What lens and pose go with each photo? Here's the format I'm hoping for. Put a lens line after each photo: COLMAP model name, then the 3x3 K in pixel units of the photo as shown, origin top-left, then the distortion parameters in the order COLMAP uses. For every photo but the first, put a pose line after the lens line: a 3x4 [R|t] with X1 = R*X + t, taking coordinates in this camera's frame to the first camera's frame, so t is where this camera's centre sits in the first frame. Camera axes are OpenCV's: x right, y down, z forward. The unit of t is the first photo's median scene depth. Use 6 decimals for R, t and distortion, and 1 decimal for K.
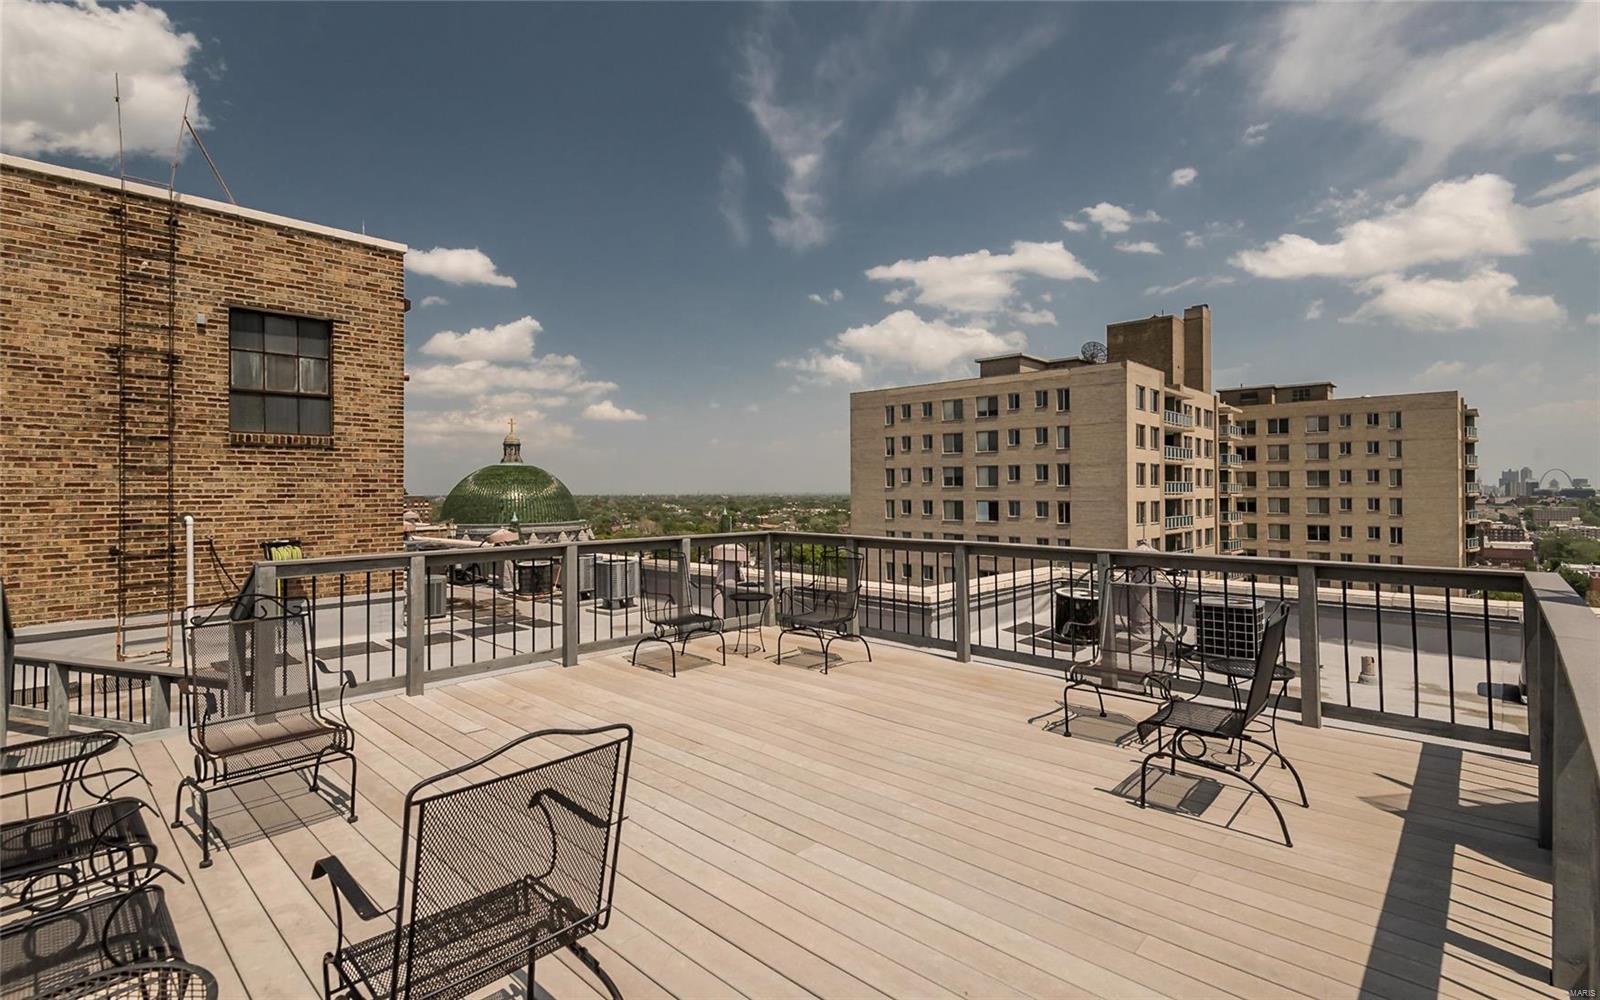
lens RADIAL K [[744.2, 0, 797.6], [0, 744.2, 484.8], [0, 0, 1]] dist [0.011480, -0.000666]
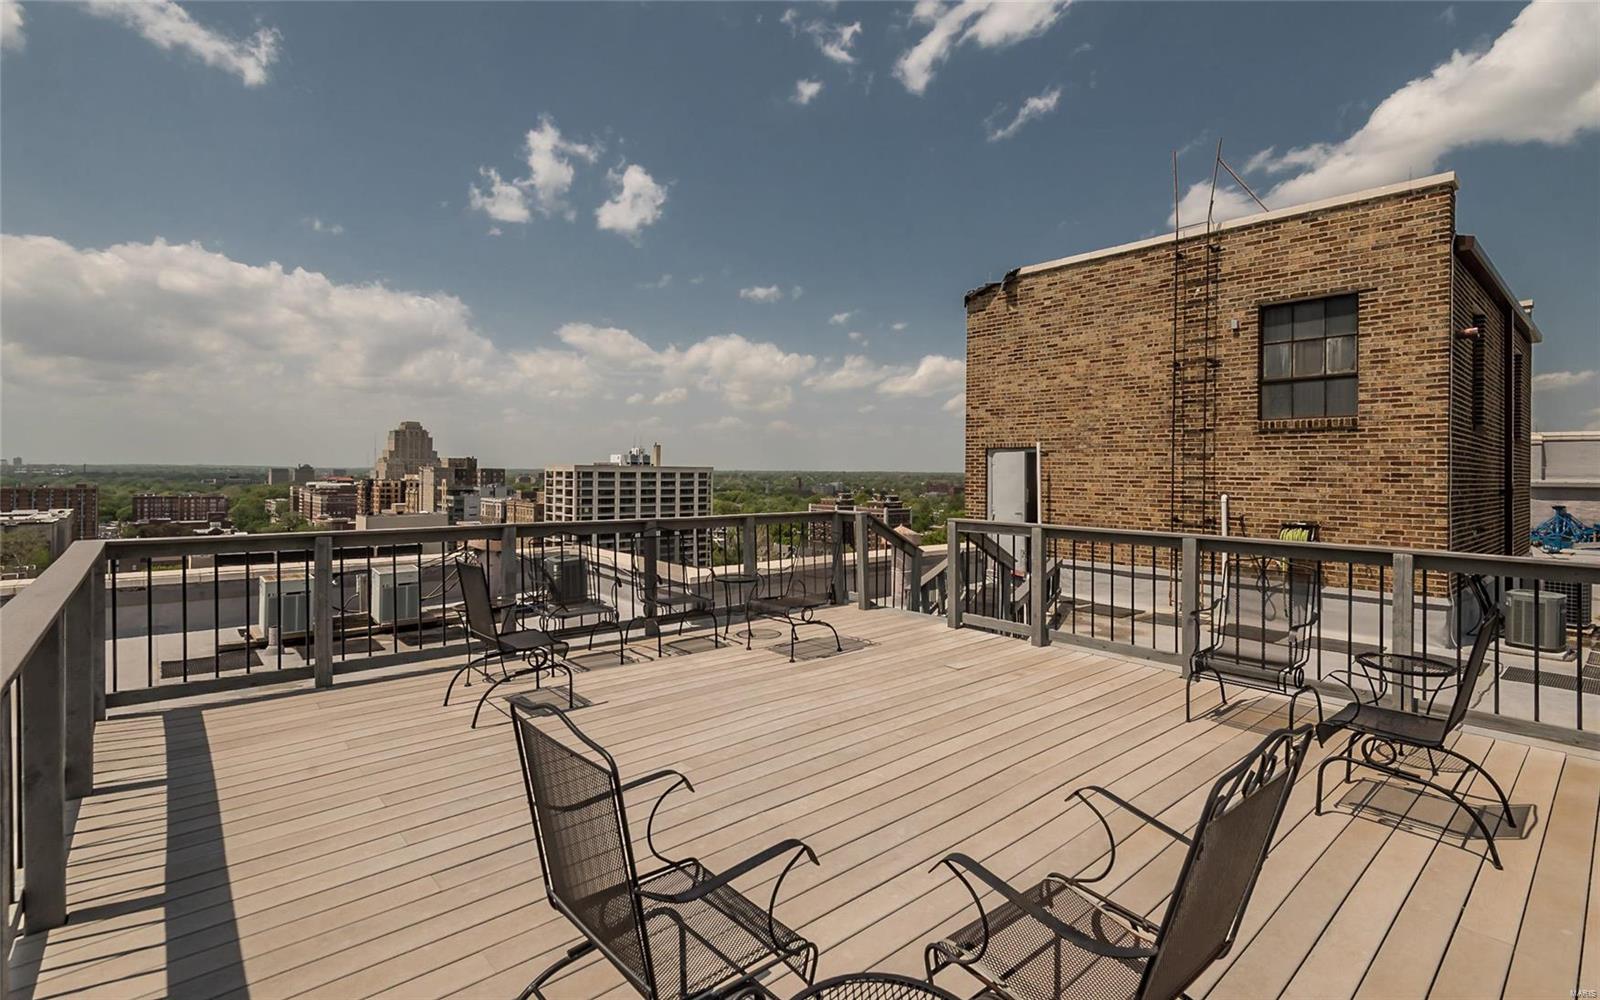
lens RADIAL K [[744.2, 0, 801.0], [0, 744.2, 473.8], [0, 0, 1]] dist [0.011480, -0.000666]
pose [[-0.091762, 0.005105, -0.995768, 0.387020], [-0.004420, 0.999975, 0.005534, 0.004814], [0.995771, 0.004909, -0.091737, 0.416102]]
